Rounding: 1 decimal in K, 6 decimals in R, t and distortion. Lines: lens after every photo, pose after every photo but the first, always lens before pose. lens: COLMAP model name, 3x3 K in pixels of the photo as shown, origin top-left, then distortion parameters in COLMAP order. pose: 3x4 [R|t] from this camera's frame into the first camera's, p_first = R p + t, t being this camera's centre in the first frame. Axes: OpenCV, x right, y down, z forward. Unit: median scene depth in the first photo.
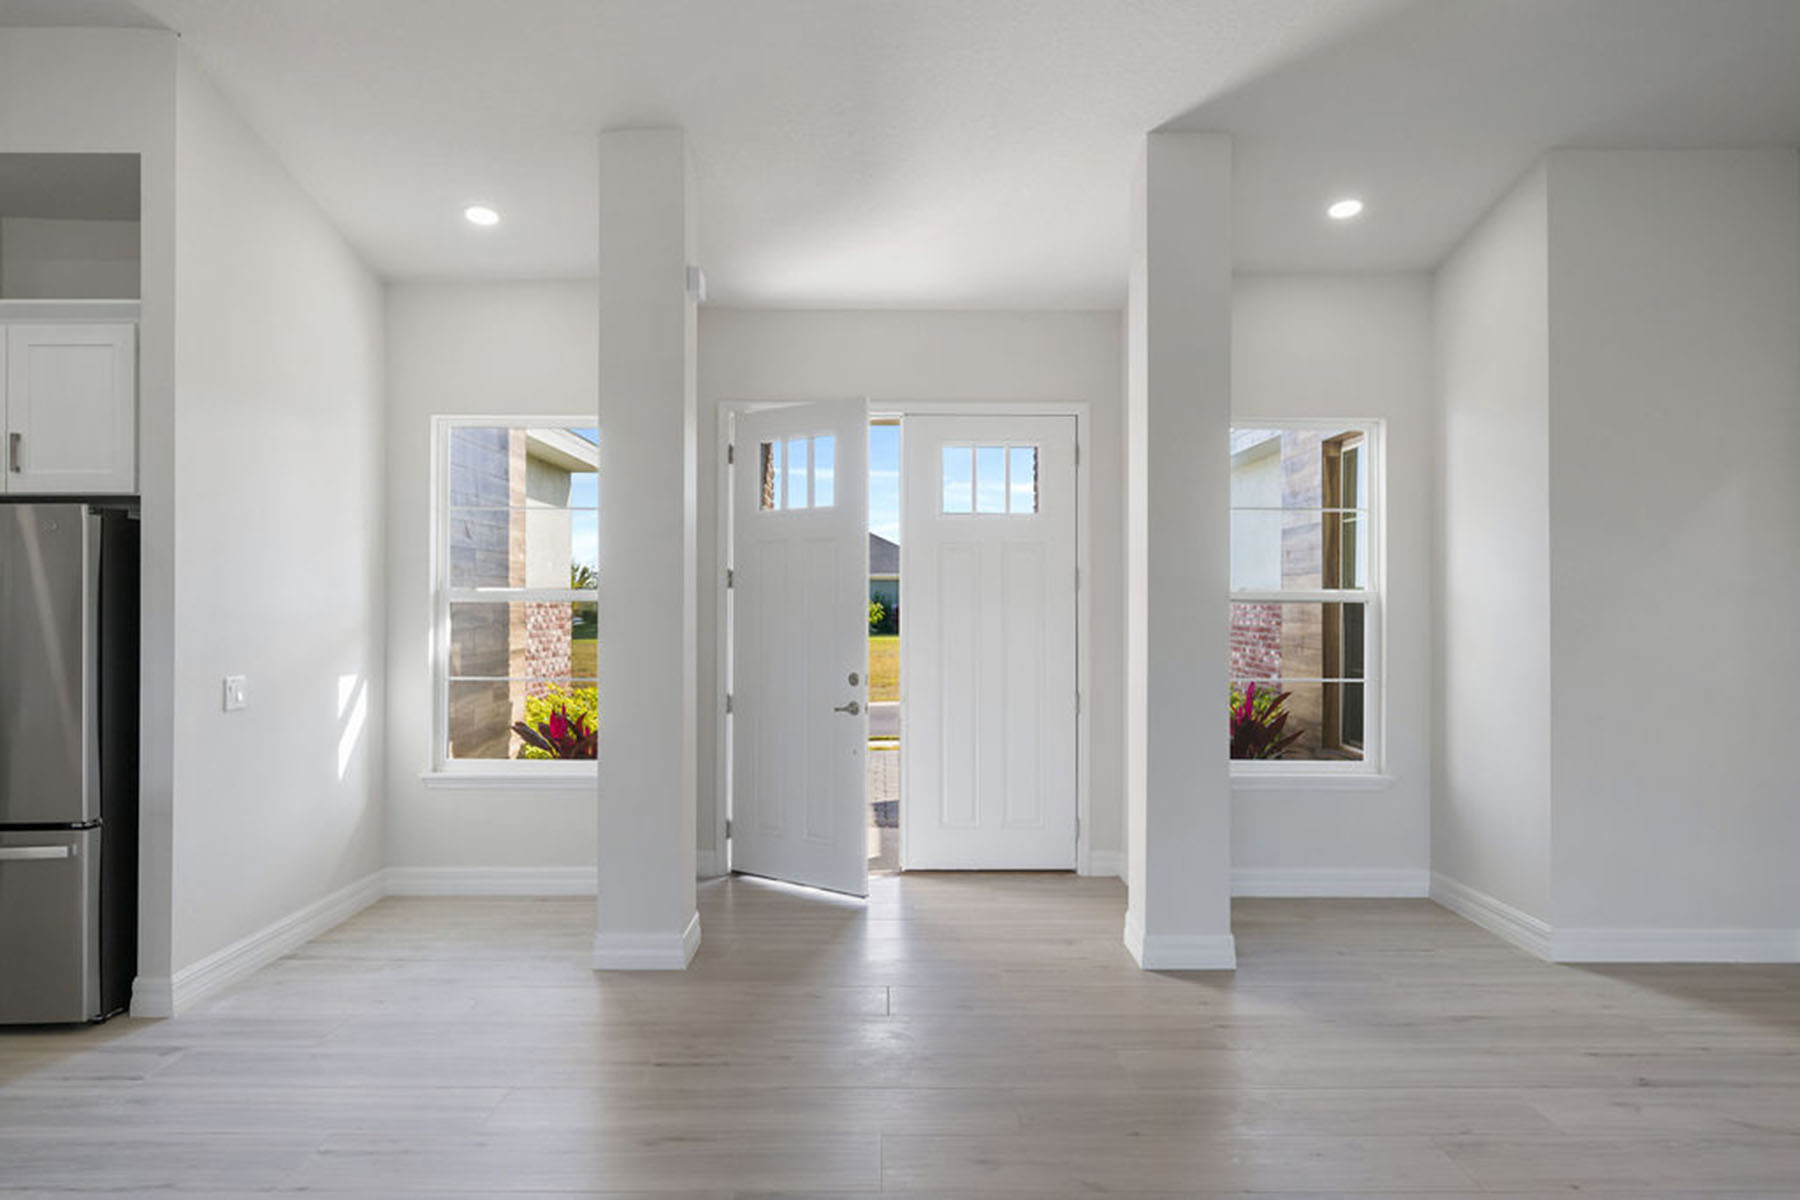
lens RADIAL K [[1128.9, 0, 900.0], [0, 1128.9, 600.0], [0, 0, 1]] dist [-0.004971, -0.000715]
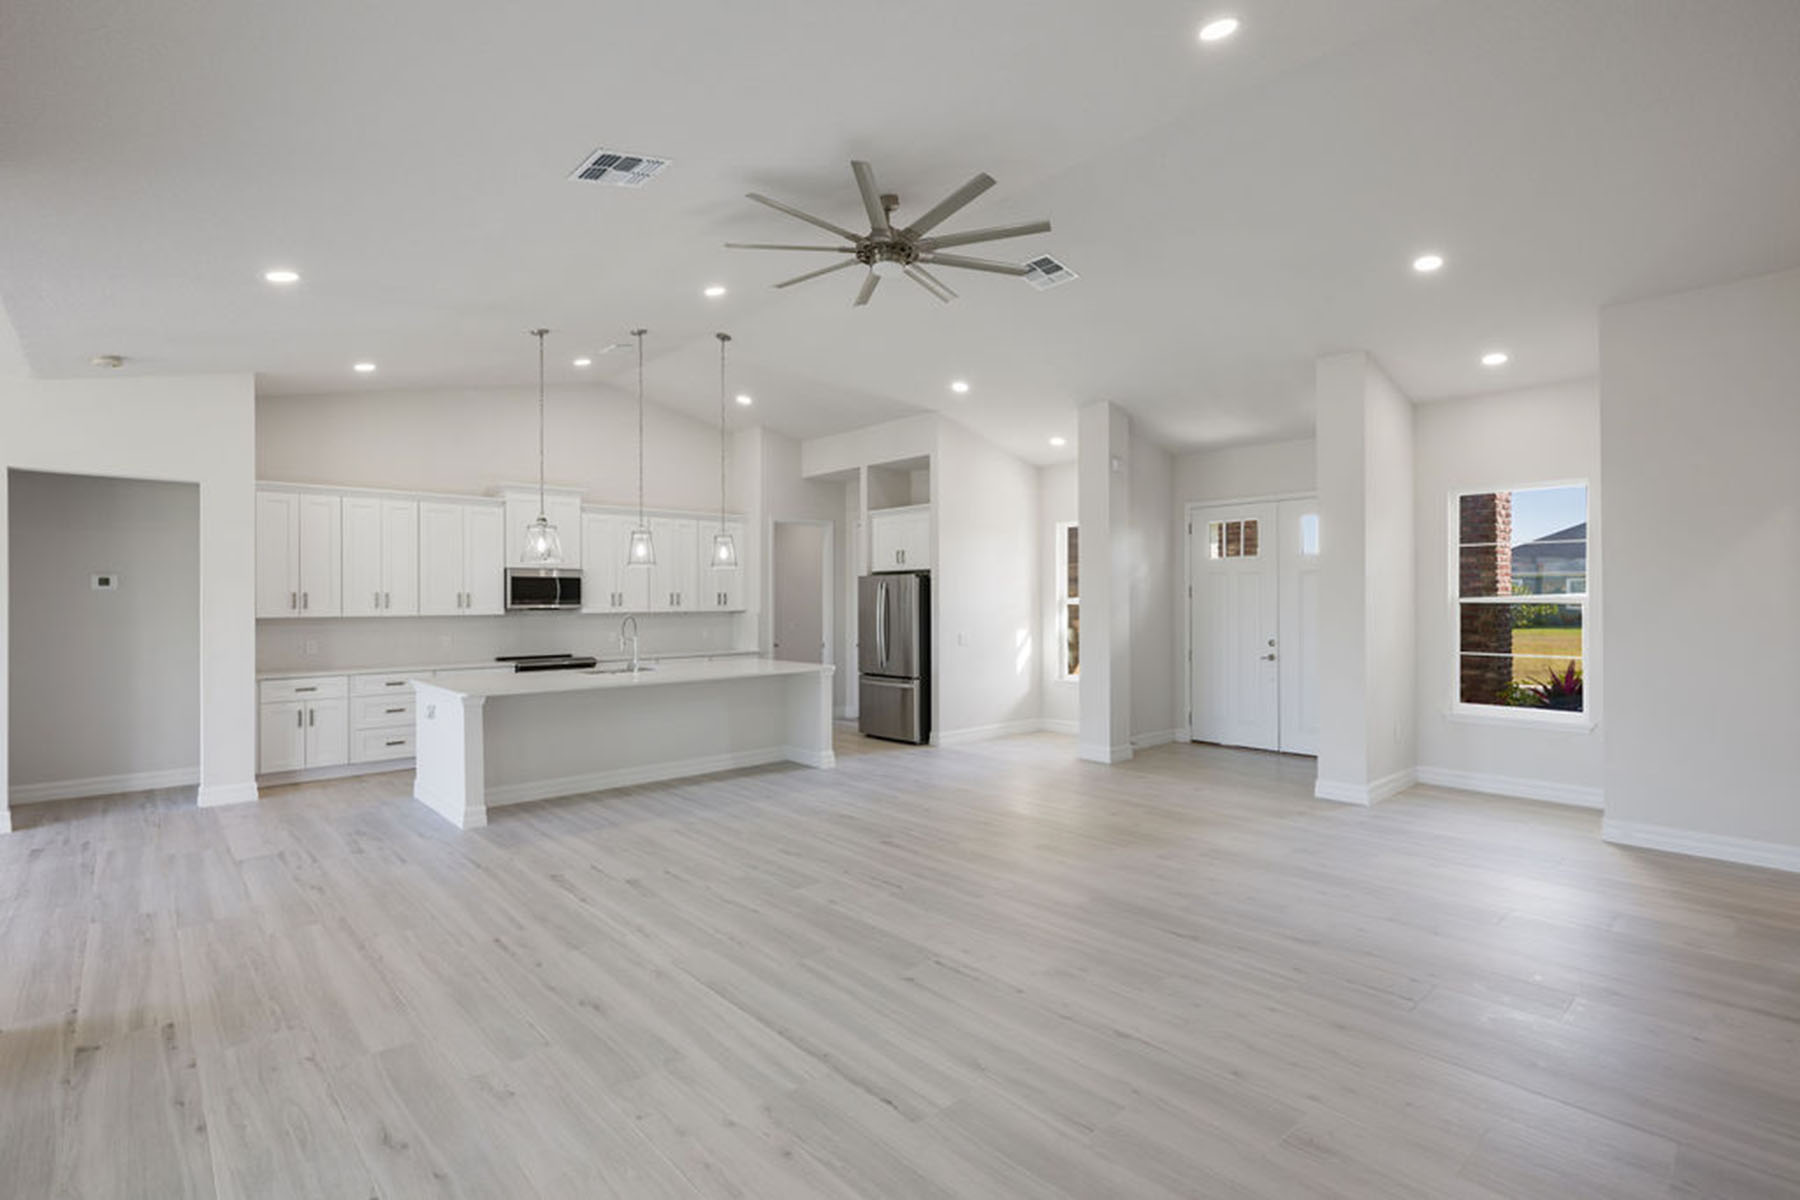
lens RADIAL K [[847.2, 0, 900.0], [0, 847.2, 600.0], [0, 0, 1]] dist [-0.002502, 0.000714]
pose [[0.673035, -0.003921, -0.739600, 0.910161], [0.007754, 0.999968, 0.001755, -0.017652], [0.739570, -0.006916, 0.673044, -0.557544]]
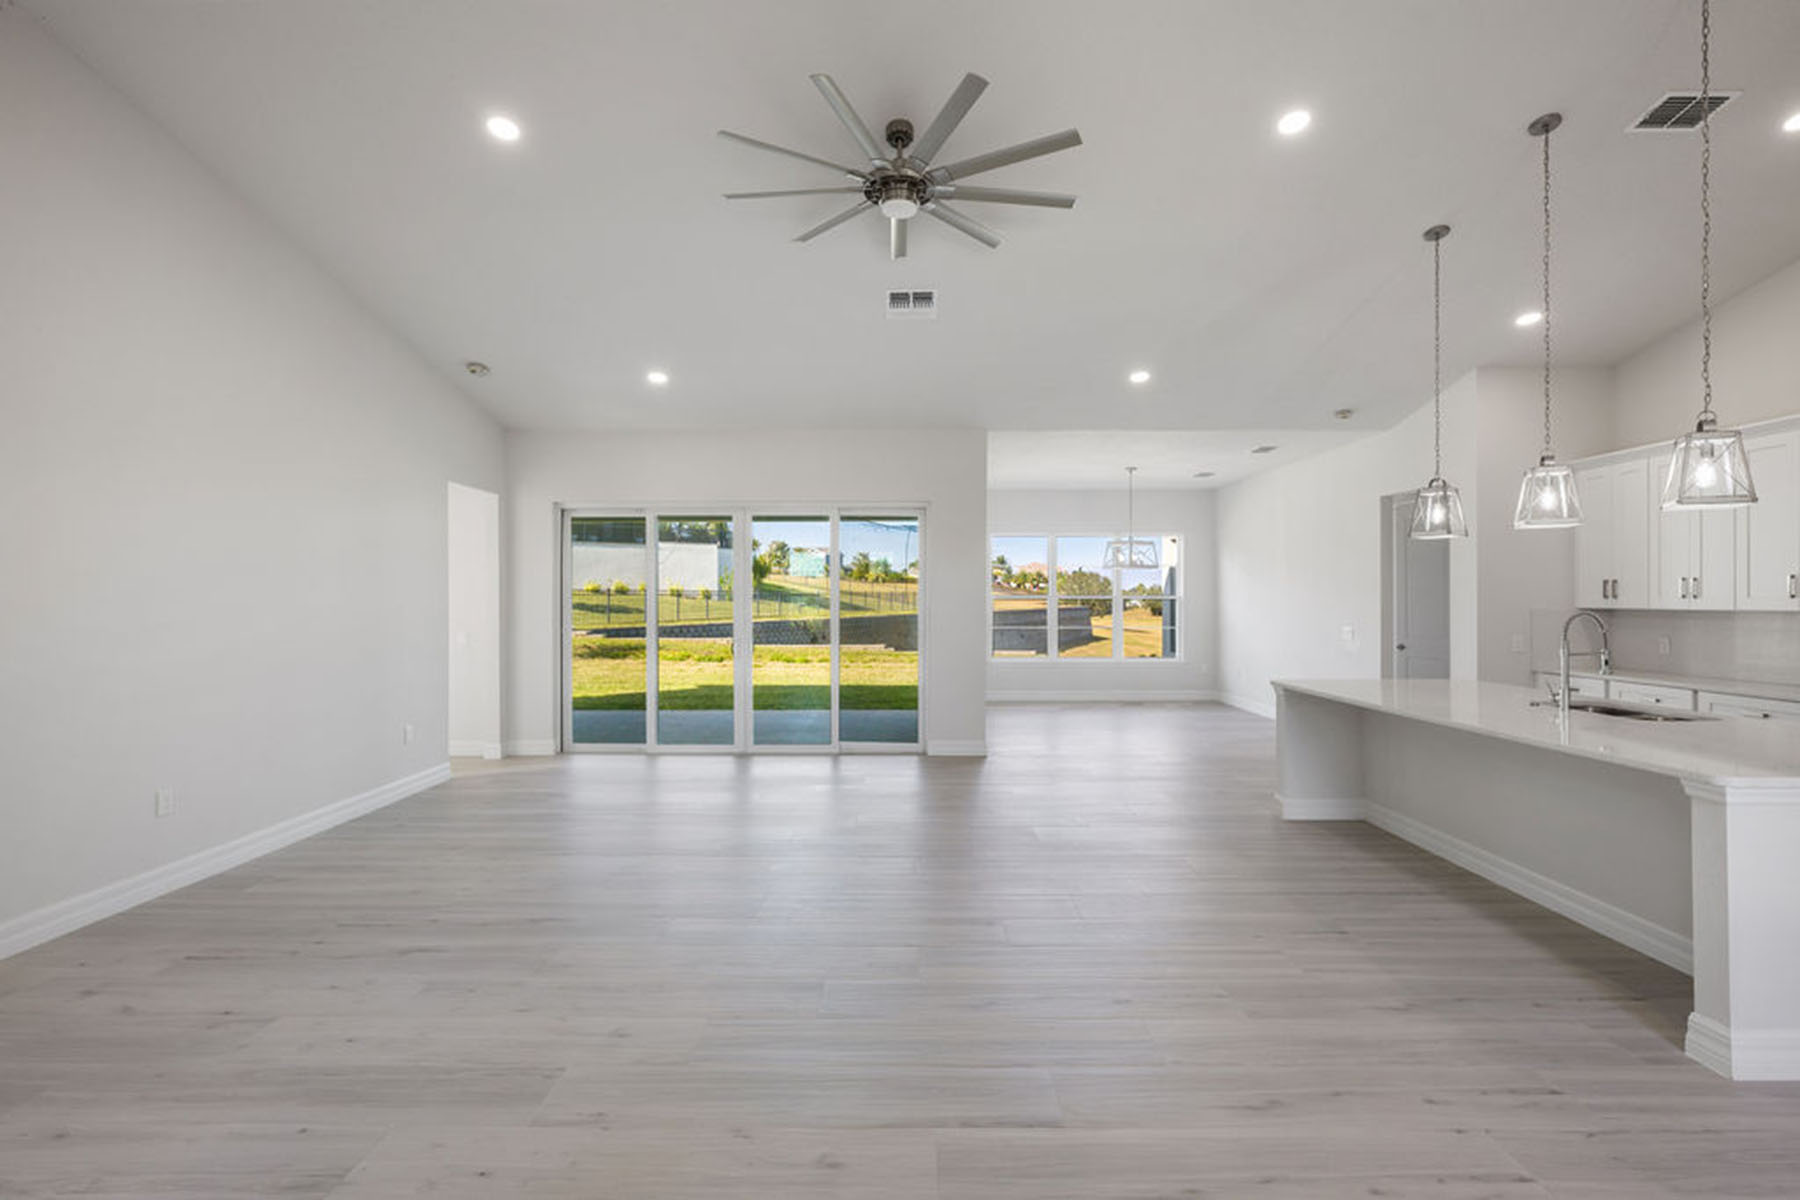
lens RADIAL K [[813.5, 0, 897.2], [0, 813.5, 597.2], [0, 0, 1]] dist [-0.002590, -0.000357]
pose [[-0.999739, 0.012323, 0.019260, 0.013394], [0.012170, 0.999893, -0.008055, -0.013497], [-0.019357, -0.007819, -0.999782, 1.254913]]
